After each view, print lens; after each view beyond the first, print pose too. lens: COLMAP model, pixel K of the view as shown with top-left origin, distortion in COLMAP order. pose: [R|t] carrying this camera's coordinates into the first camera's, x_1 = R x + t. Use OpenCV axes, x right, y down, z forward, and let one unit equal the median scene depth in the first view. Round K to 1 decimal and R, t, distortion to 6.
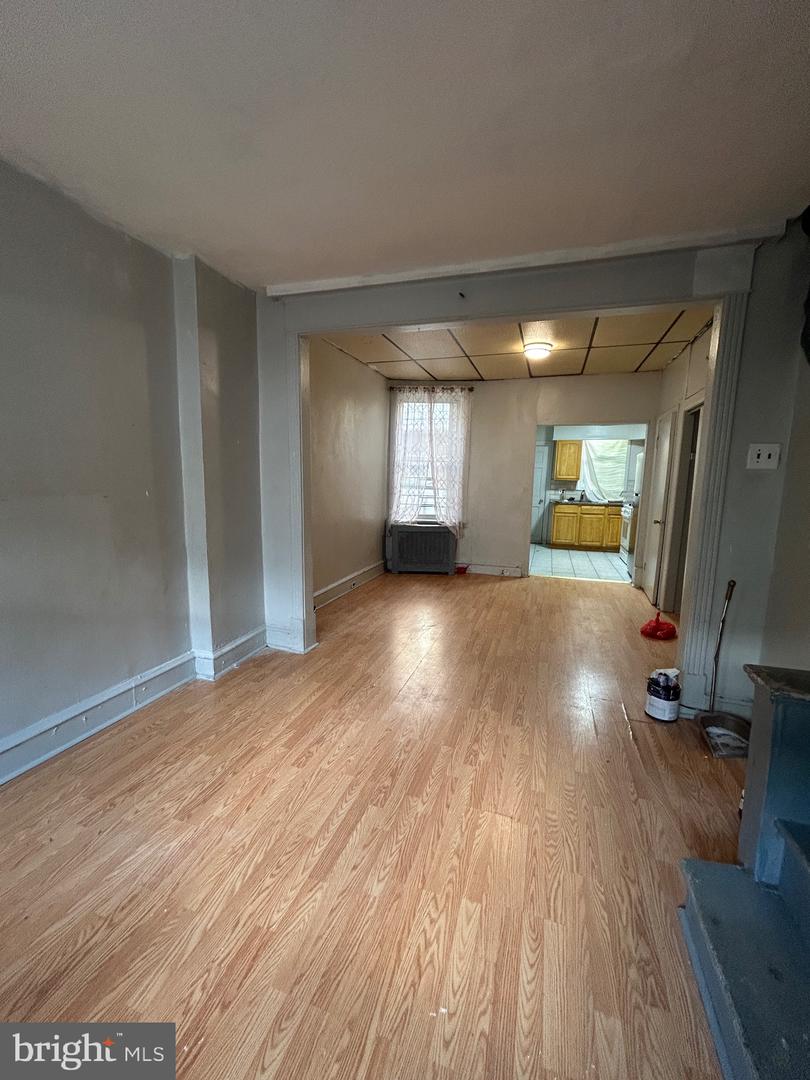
lens RADIAL K [[439.0, 0, 400.9], [0, 439.0, 544.4], [0, 0, 1]] dist [-0.002558, -0.000022]
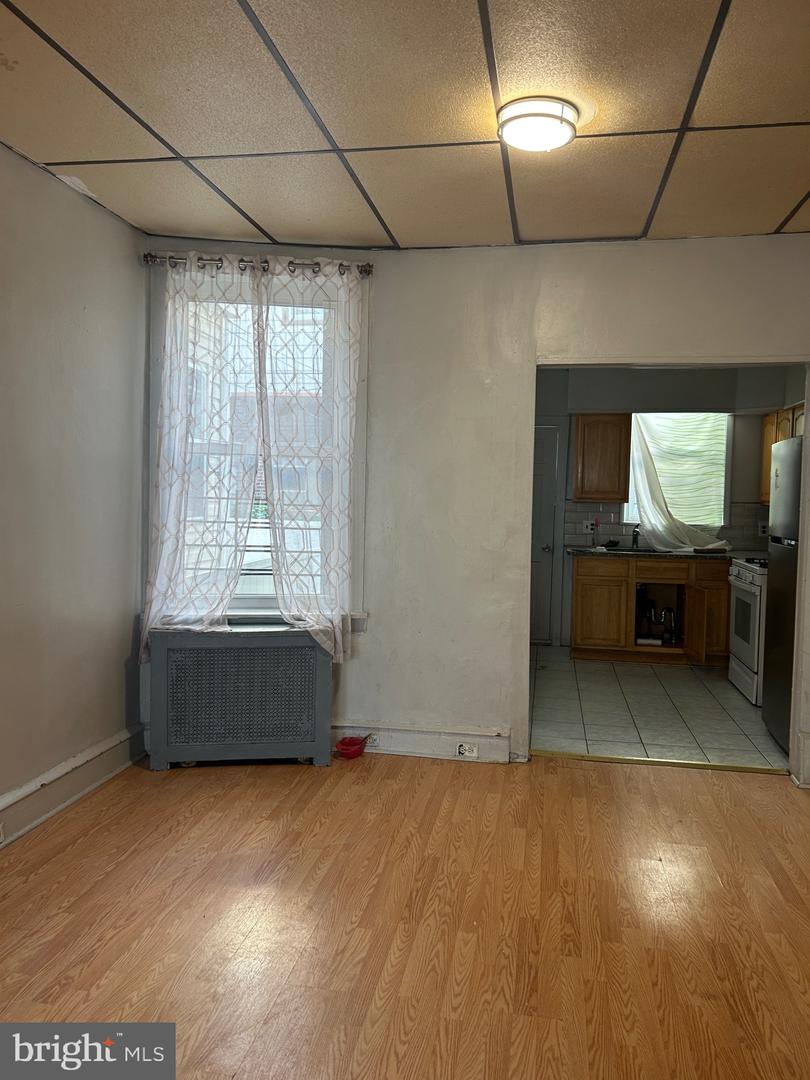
lens RADIAL K [[795.0, 0, 400.5], [0, 795.0, 537.0], [0, 0, 1]] dist [-0.007754, -0.003526]
pose [[0.989916, -0.006062, 0.141529, 0.087184], [0.019337, 0.995515, -0.092610, -0.055295], [-0.140333, 0.094413, 0.985593, 0.324930]]
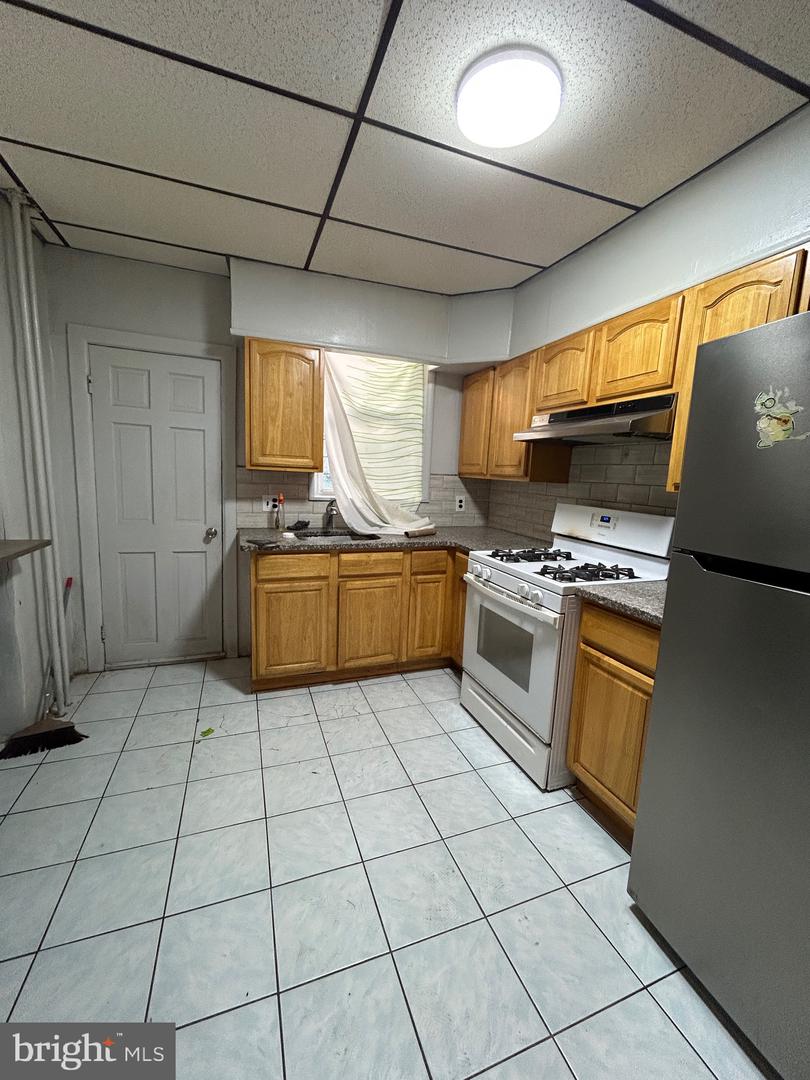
lens RADIAL K [[439.0, 0, 401.5], [0, 439.0, 538.8], [0, 0, 1]] dist [-0.002558, -0.000022]
pose [[0.783772, -0.076982, 0.616259, 0.322661], [0.069750, 0.996921, 0.035824, -0.136143], [-0.617120, 0.014907, 0.786728, 0.925015]]
